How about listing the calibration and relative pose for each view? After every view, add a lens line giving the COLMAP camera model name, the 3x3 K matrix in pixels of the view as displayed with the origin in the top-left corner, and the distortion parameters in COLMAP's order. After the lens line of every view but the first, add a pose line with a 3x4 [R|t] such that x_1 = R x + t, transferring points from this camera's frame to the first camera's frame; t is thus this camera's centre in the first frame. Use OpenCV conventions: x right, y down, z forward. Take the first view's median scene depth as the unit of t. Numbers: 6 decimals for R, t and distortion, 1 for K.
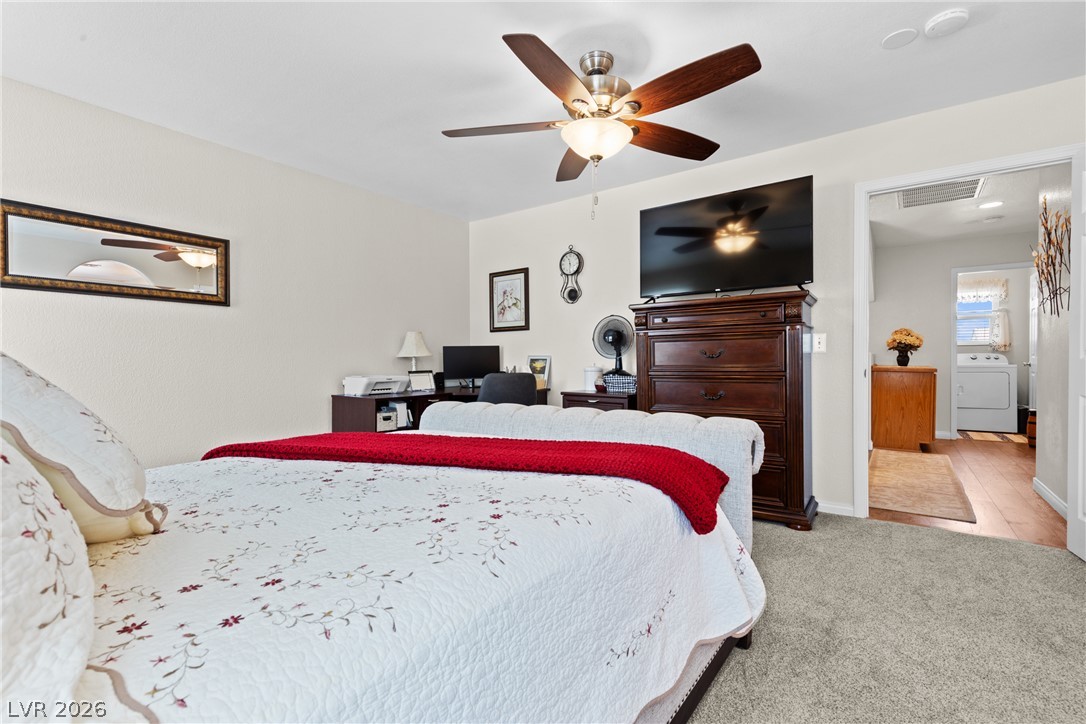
lens RADIAL K [[487.8, 0, 545.7], [0, 487.8, 367.6], [0, 0, 1]] dist [-0.000426, -0.000165]
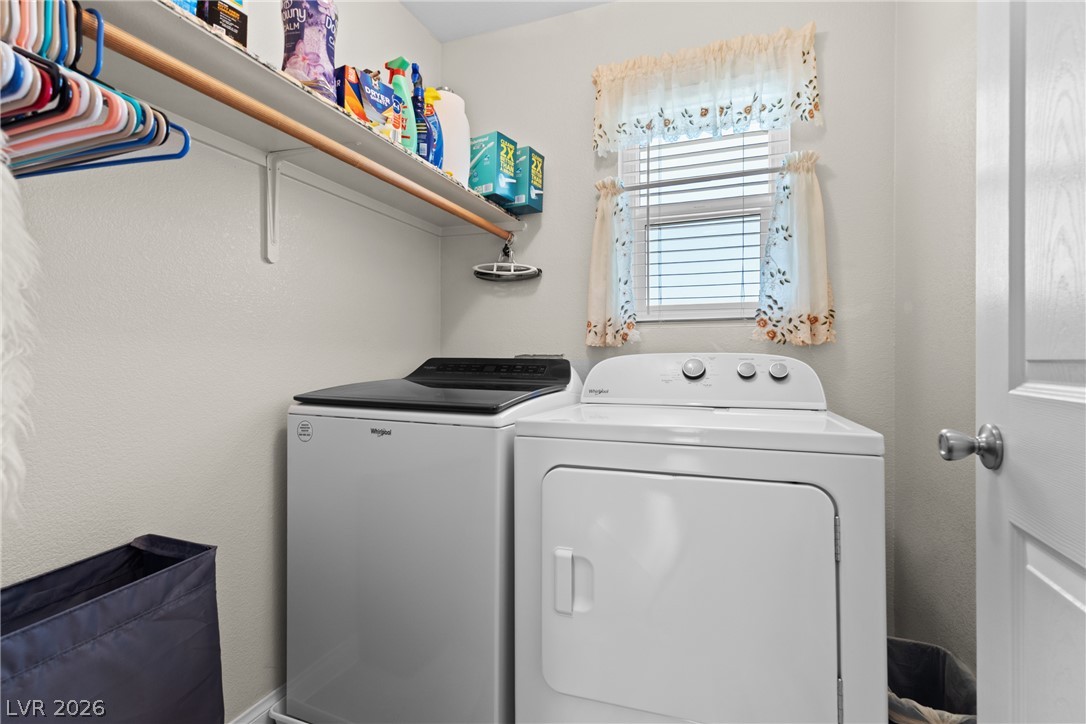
lens RADIAL K [[487.8, 0, 546.1], [0, 487.8, 358.7], [0, 0, 1]] dist [-0.000426, -0.000165]
pose [[0.964090, 0.003448, 0.265555, 0.760880], [-0.000273, 0.999928, -0.011991, -0.024001], [-0.265577, 0.011488, 0.964021, 0.812848]]
